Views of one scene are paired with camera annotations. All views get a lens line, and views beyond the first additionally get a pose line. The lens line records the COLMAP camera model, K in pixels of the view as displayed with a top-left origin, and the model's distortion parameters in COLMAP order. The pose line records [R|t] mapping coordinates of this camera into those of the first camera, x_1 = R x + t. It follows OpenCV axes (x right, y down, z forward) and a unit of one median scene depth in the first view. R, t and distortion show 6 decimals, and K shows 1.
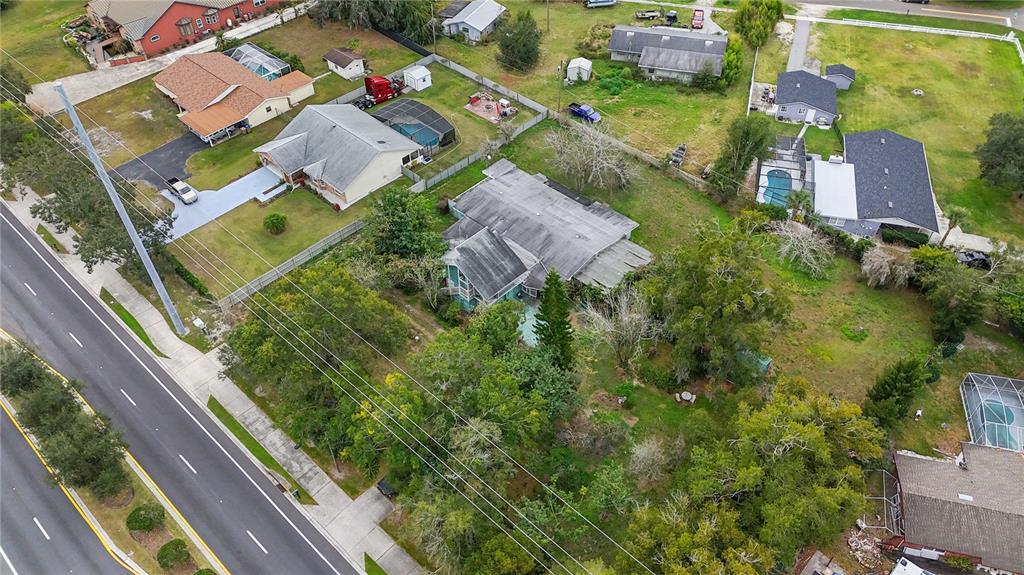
lens RADIAL K [[757.3, 0, 511.2], [0, 757.3, 295.5], [0, 0, 1]] dist [0.057998, -0.042282]
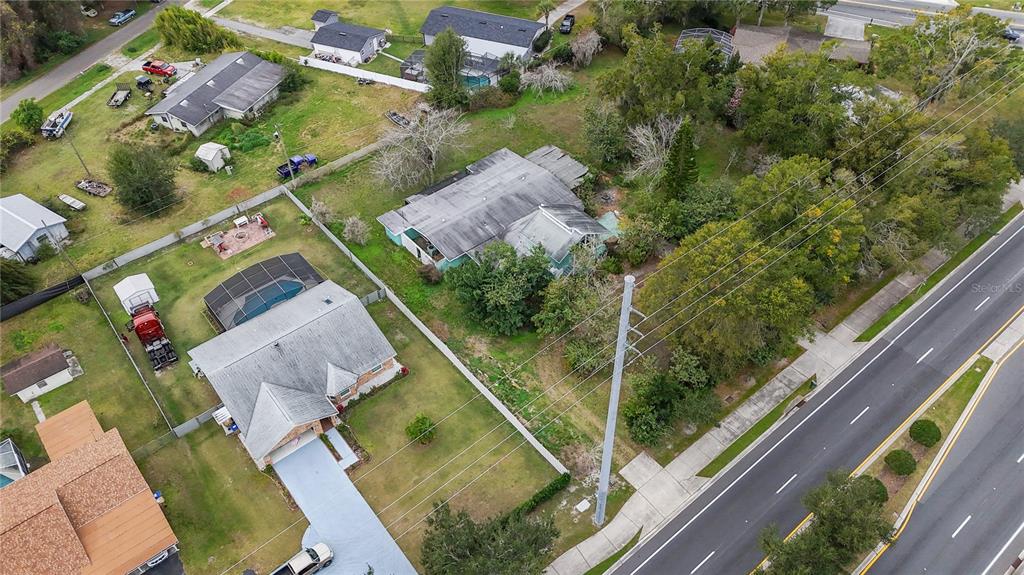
lens RADIAL K [[757.3, 0, 512.4], [0, 757.3, 291.6], [0, 0, 1]] dist [0.057998, -0.042282]
pose [[0.119894, -0.703915, 0.700092, -0.664313], [0.713146, 0.551660, 0.432544, -0.395609], [-0.690687, 0.447408, 0.568135, 0.400966]]
